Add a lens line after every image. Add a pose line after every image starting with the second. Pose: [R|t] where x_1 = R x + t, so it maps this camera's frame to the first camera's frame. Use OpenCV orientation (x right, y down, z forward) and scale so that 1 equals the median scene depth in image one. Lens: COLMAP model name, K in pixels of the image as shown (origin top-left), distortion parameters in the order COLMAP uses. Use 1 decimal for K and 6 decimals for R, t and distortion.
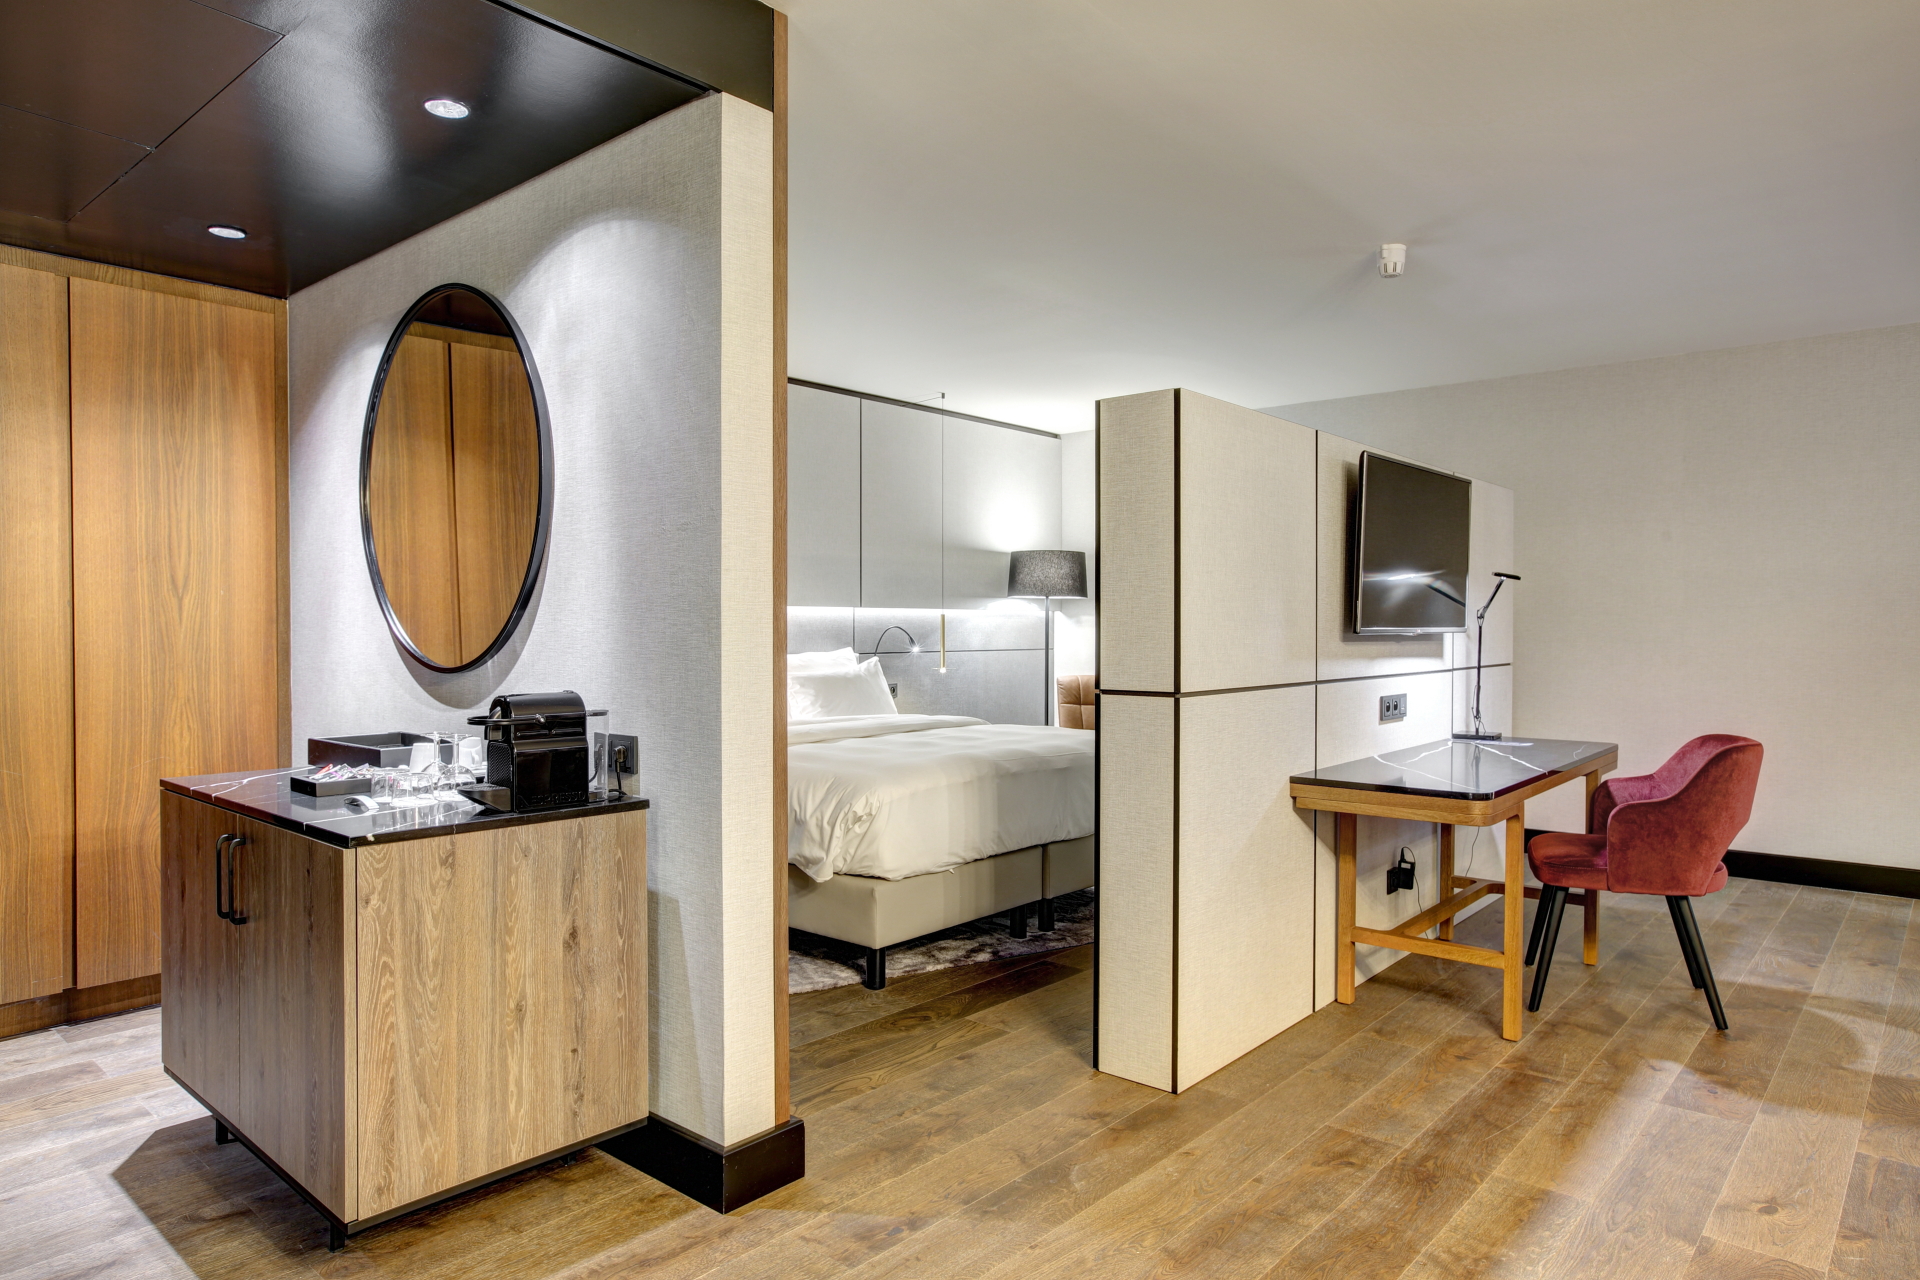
lens RADIAL K [[1152.5, 0, 965.3], [0, 1152.5, 573.1], [0, 0, 1]] dist [0.023000, -0.000165]
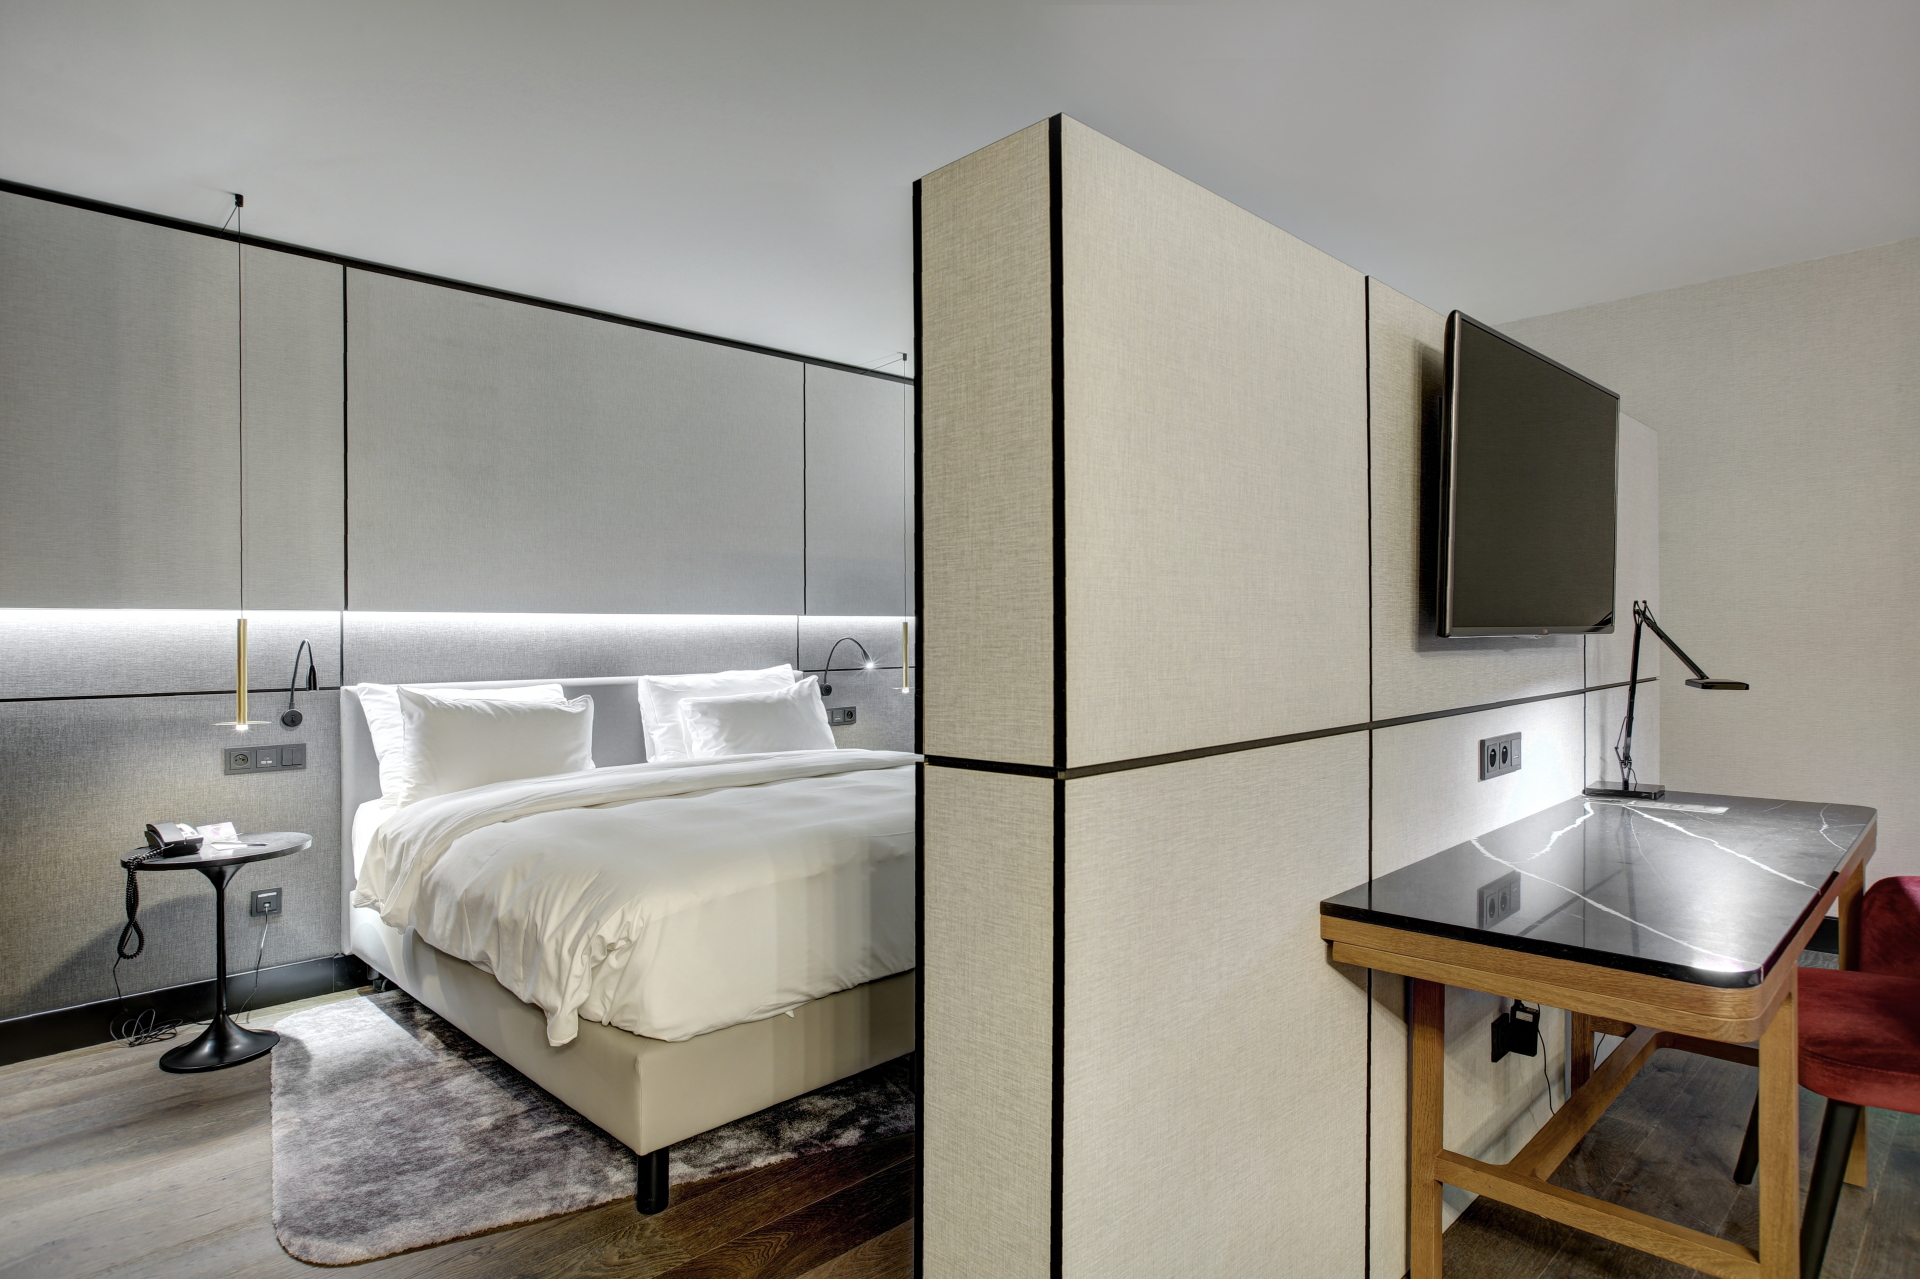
lens RADIAL K [[1052.7, 0, 947.3], [0, 1052.7, 624.3], [0, 0, 1]] dist [-0.001119, 0.006775]
pose [[0.995759, -0.015806, -0.090637, 0.135015], [0.018764, 0.999316, 0.031873, 0.023948], [0.090071, -0.033438, 0.995374, 0.437499]]
